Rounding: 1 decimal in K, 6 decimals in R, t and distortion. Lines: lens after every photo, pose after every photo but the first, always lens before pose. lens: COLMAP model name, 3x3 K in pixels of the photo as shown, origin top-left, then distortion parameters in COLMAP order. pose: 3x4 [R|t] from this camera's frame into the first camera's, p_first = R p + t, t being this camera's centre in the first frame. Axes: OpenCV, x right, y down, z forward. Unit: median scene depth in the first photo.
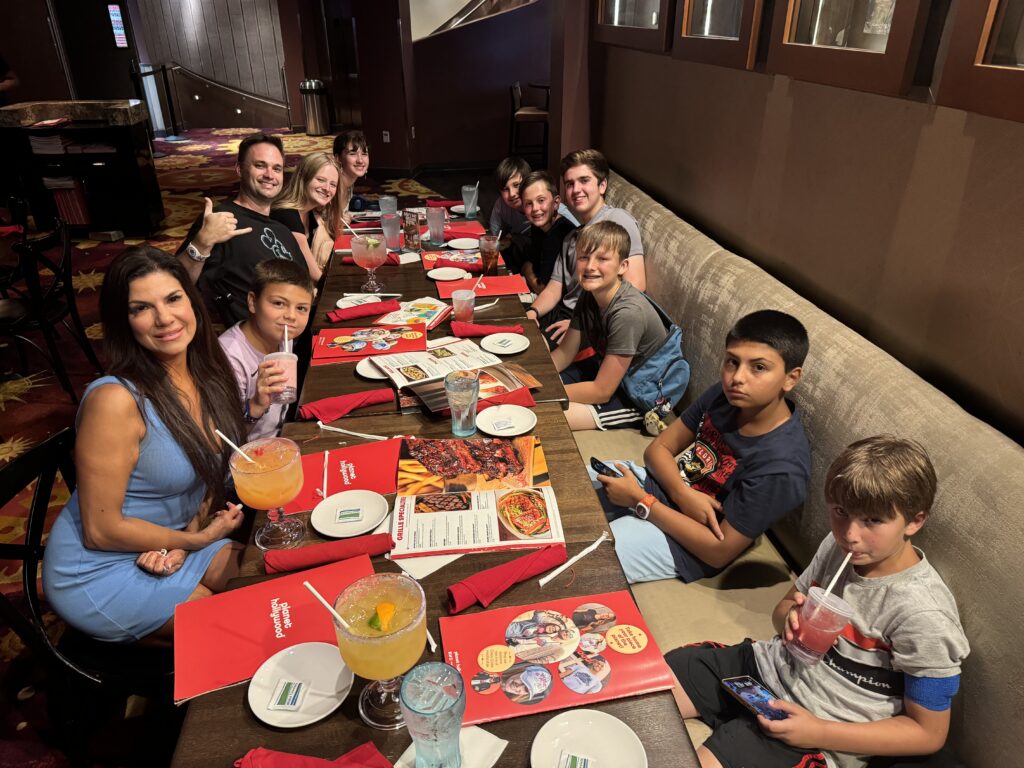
lens RADIAL K [[675.3, 0, 512.0], [0, 675.3, 384.0], [0, 0, 1]] dist [0.092977, -0.135151]
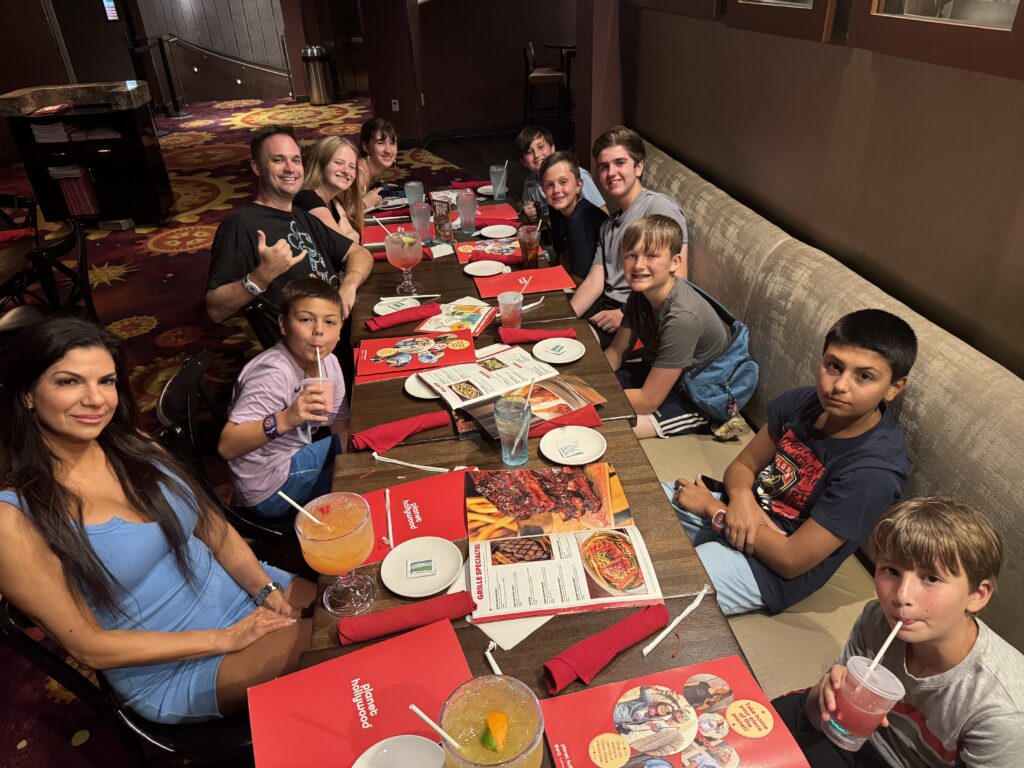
lens RADIAL K [[675.3, 0, 512.0], [0, 675.3, 384.0], [0, 0, 1]] dist [0.092977, -0.135151]
pose [[0.999260, -0.034841, -0.016268, -0.061250], [0.035724, 0.997701, 0.057589, -0.069672], [0.014225, -0.058127, 0.998208, 0.063703]]
